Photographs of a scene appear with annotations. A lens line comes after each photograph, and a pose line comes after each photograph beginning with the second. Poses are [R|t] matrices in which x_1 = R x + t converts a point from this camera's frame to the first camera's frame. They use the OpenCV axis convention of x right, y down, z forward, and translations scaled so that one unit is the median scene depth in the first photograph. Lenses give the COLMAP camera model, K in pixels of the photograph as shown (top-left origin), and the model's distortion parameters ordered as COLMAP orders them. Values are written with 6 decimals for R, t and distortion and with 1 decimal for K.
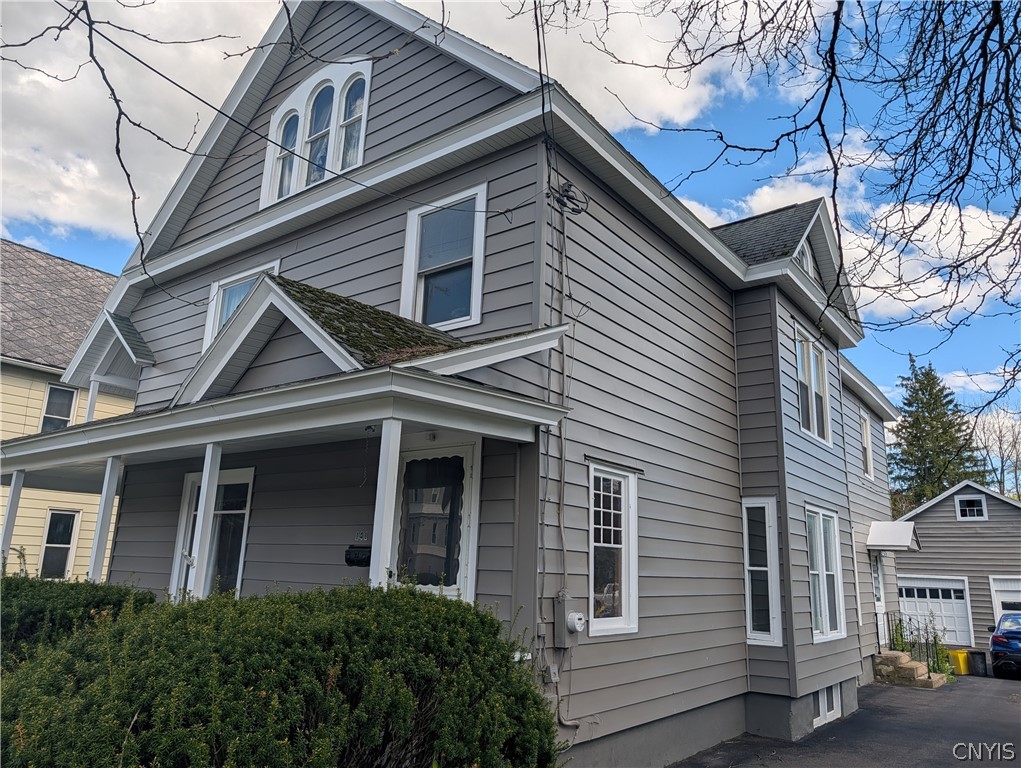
lens RADIAL K [[734.5, 0, 510.5], [0, 734.5, 384.0], [0, 0, 1]] dist [0.006828, 0.000204]
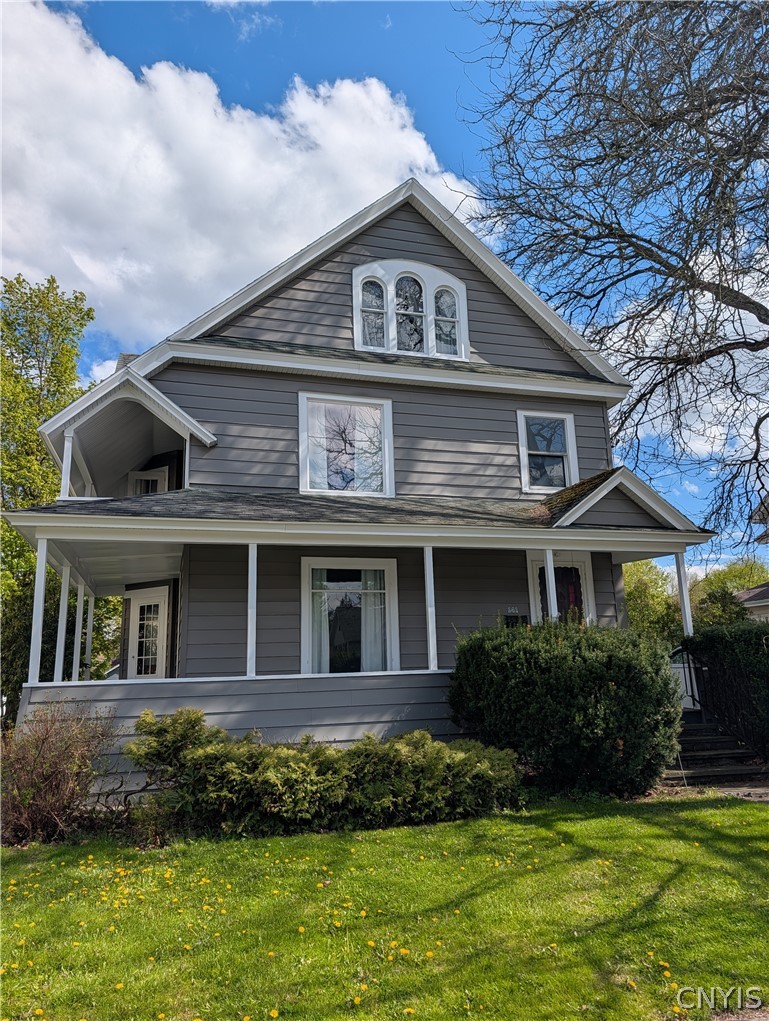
lens RADIAL K [[700.9, 0, 384.5], [0, 700.9, 510.5], [0, 0, 1]] dist [0.037349, -0.000284]
pose [[0.606143, 0.140337, 0.782877, -1.549445], [-0.152727, 0.986530, -0.058595, 0.118896], [-0.780554, -0.084049, 0.619411, 0.271763]]
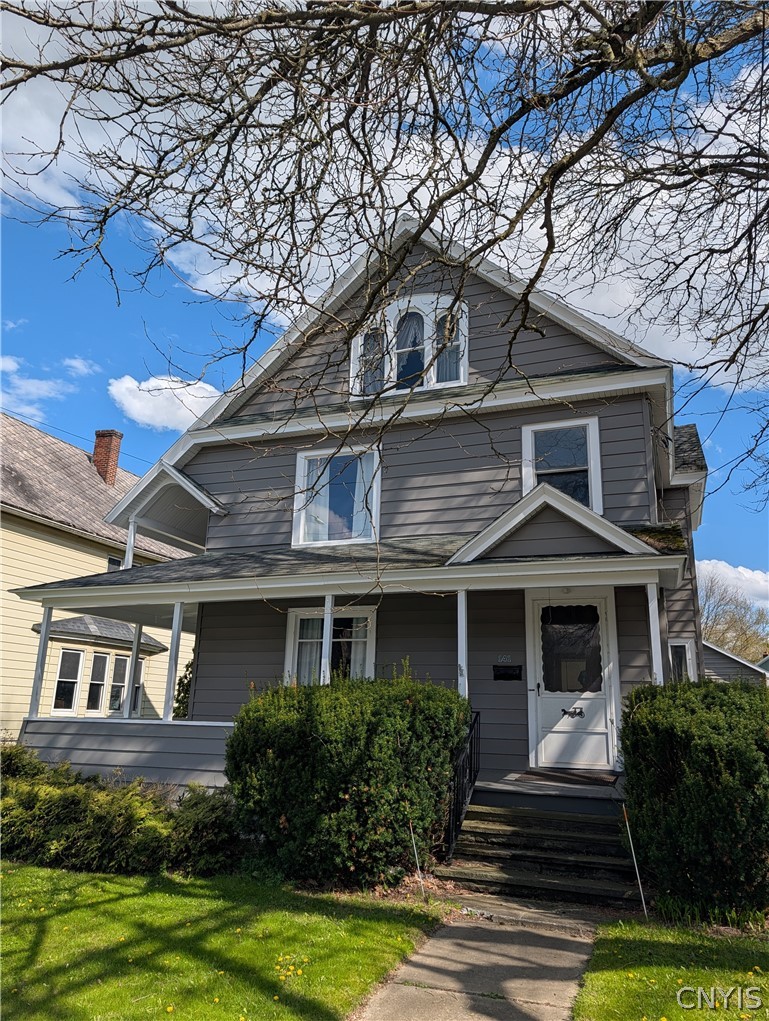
lens RADIAL K [[700.9, 0, 384.5], [0, 700.9, 510.5], [0, 0, 1]] dist [0.037349, -0.000284]
pose [[0.961361, 0.074505, 0.265017, -0.766067], [-0.067738, 0.997103, -0.034595, -0.012760], [-0.266827, 0.015307, 0.963623, -0.222203]]
